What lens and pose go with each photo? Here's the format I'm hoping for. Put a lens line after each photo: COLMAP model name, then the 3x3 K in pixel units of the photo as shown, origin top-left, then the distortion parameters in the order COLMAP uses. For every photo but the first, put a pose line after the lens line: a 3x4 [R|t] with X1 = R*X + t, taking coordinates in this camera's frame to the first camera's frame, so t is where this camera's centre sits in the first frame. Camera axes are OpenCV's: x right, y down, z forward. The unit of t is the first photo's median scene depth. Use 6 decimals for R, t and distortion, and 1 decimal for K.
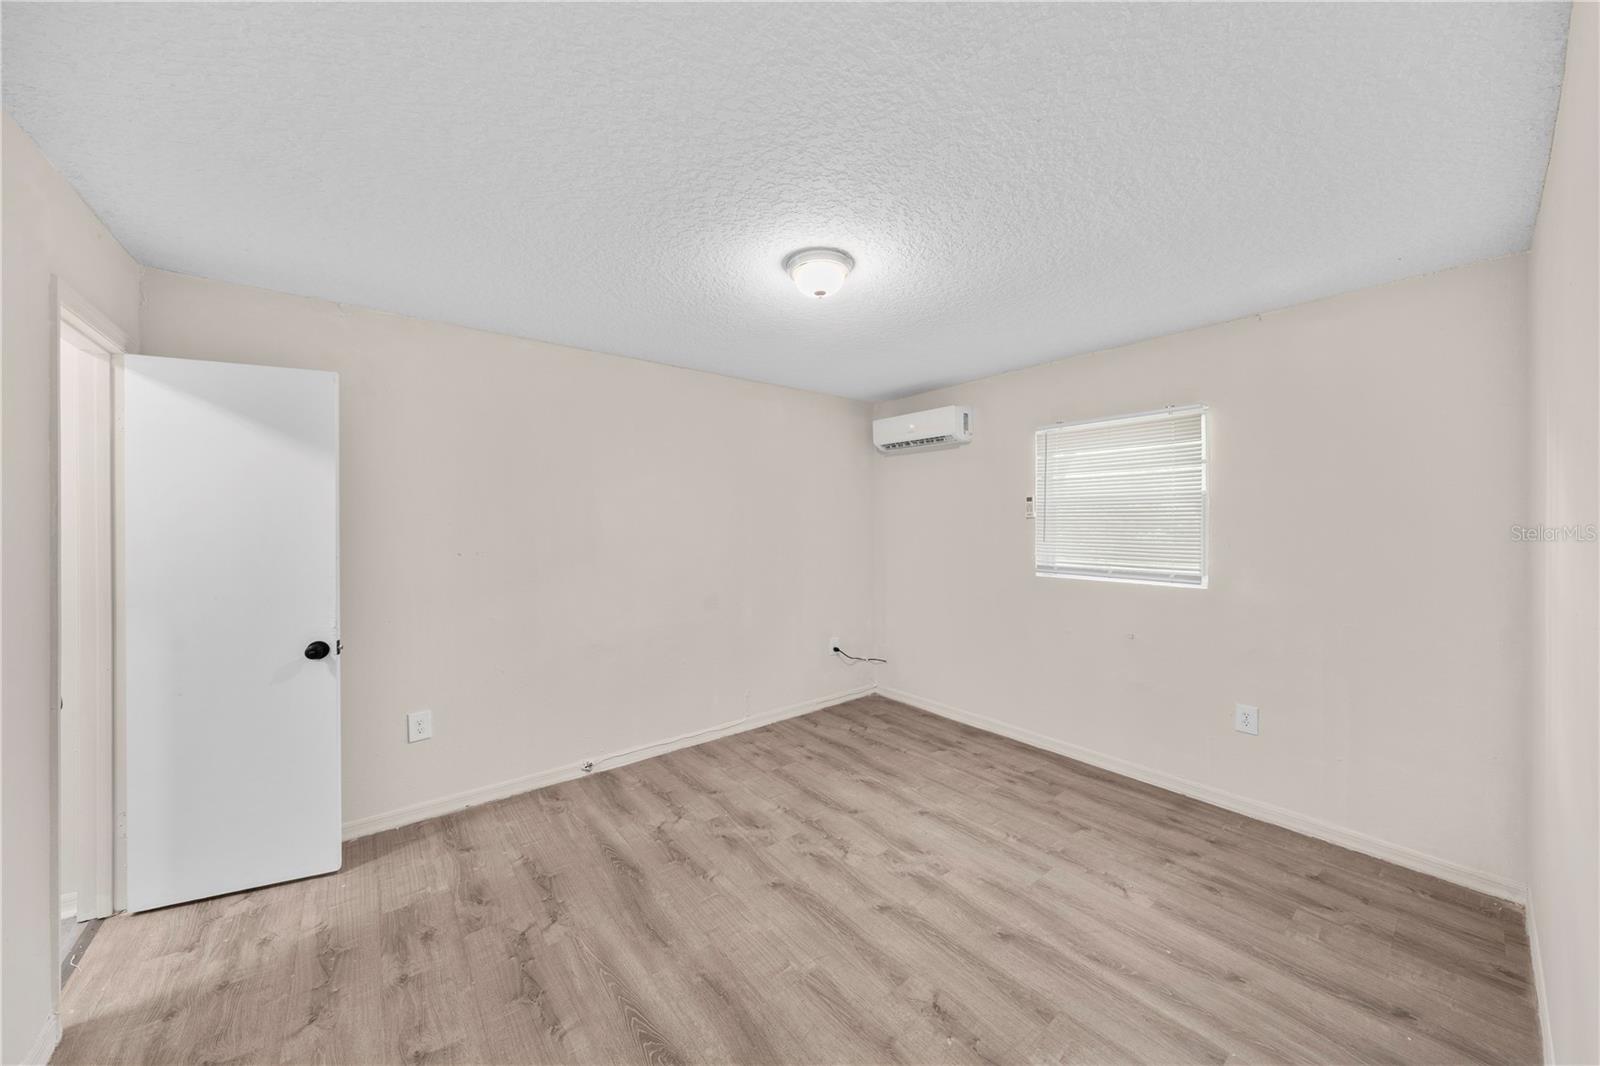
lens RADIAL K [[549.1, 0, 799.7], [0, 549.1, 536.0], [0, 0, 1]] dist [-0.001313, -0.000053]
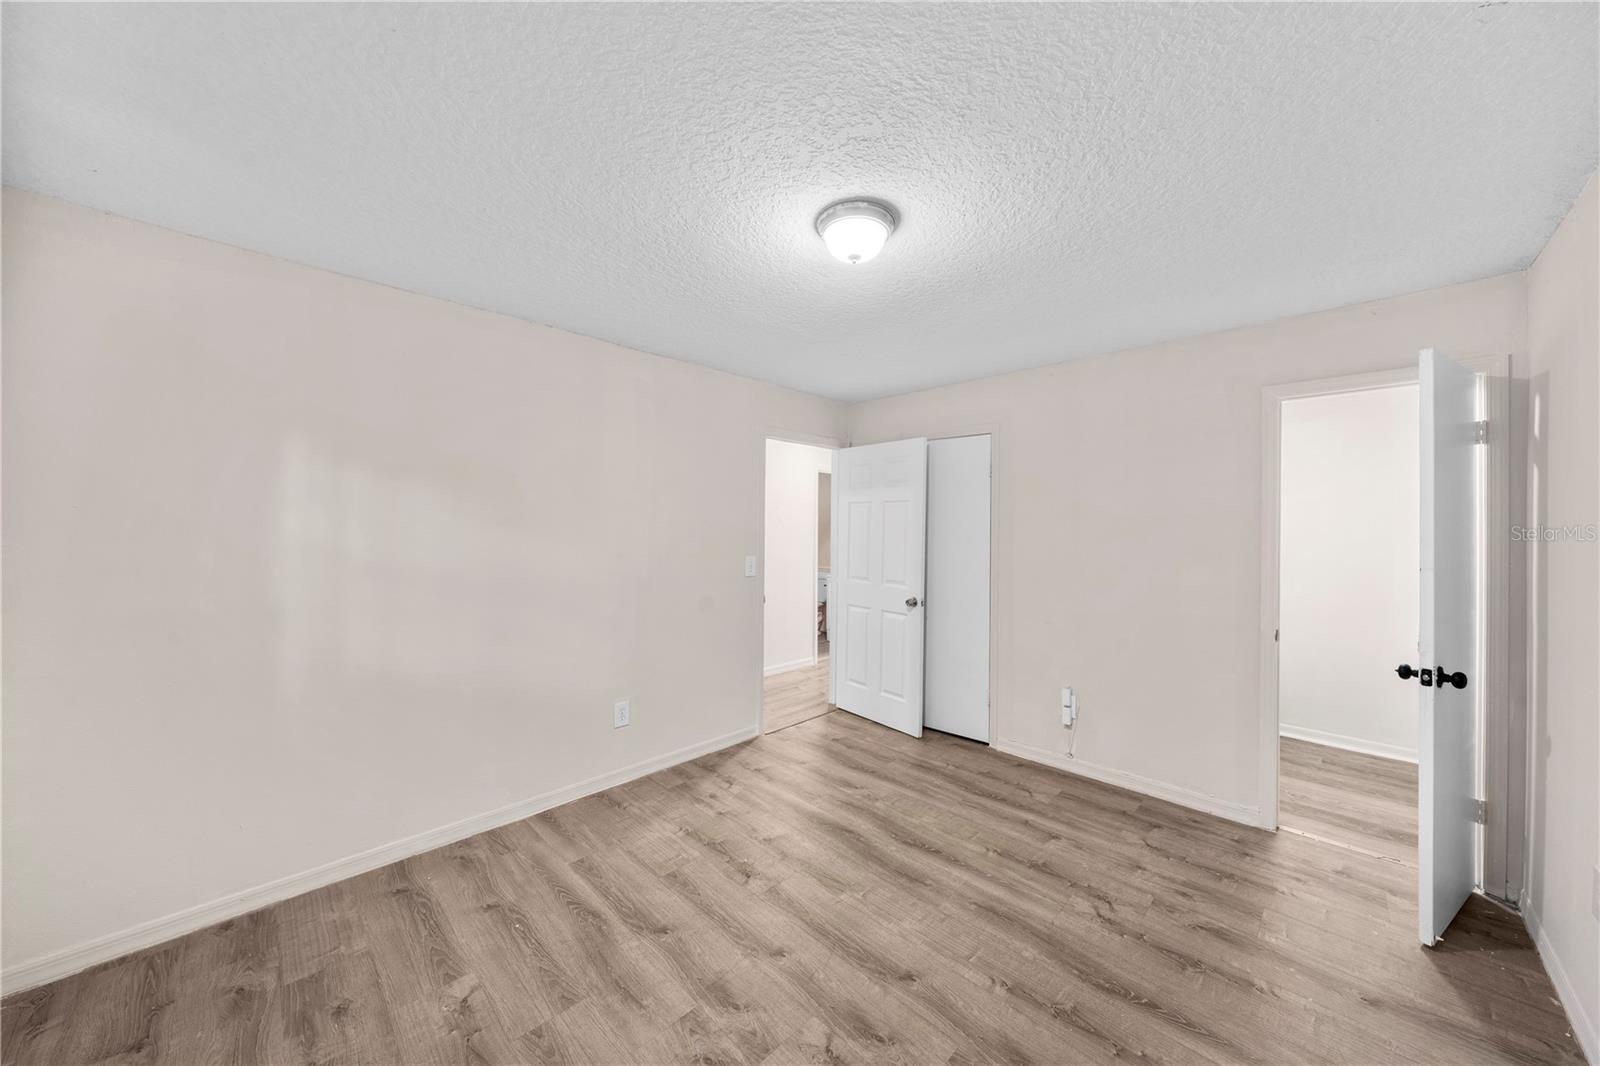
lens RADIAL K [[550.1, 0, 798.7], [0, 550.1, 521.7], [0, 0, 1]] dist [-0.000787, 0.000055]
pose [[-0.993622, -0.005830, -0.112613, 0.199824], [-0.006631, 0.999955, 0.006742, -0.032642], [0.112569, 0.007445, -0.993616, 1.679618]]
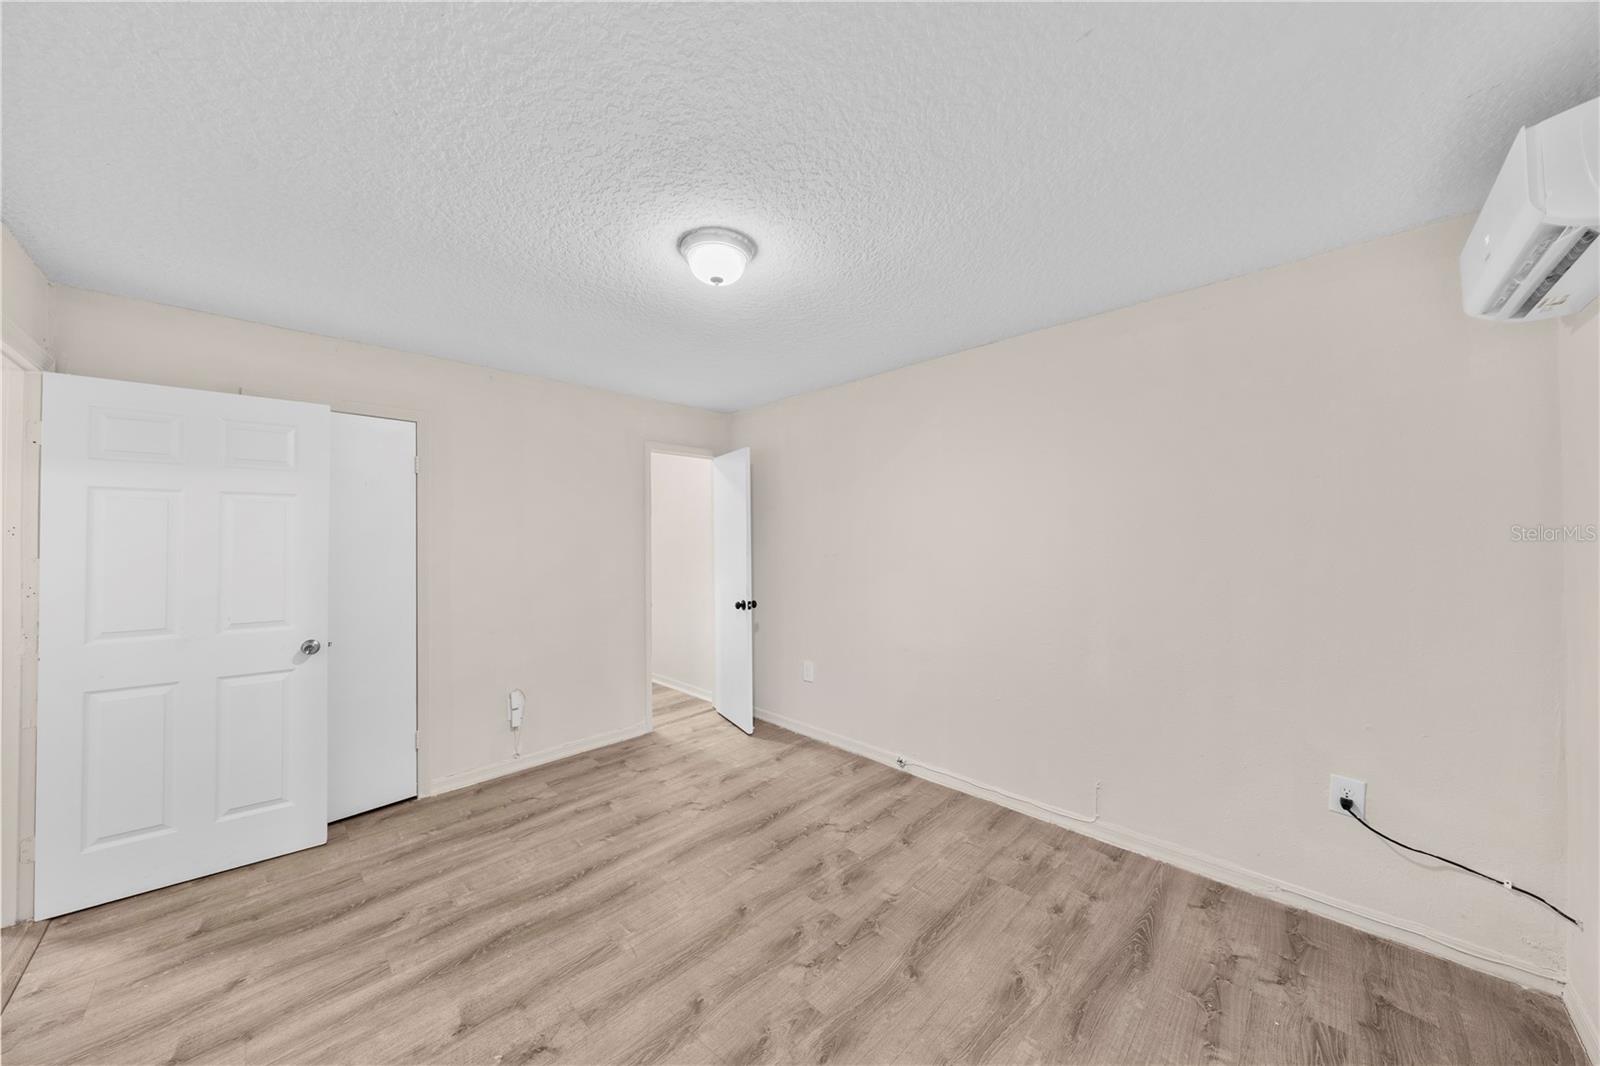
lens RADIAL K [[543.6, 0, 800.6], [0, 543.6, 533.0], [0, 0, 1]] dist [-0.001925, -0.000040]
pose [[0.115314, -0.003704, -0.993322, 0.862077], [-0.011378, 0.999923, -0.005049, -0.017962], [0.993264, 0.011884, 0.115263, 0.931231]]
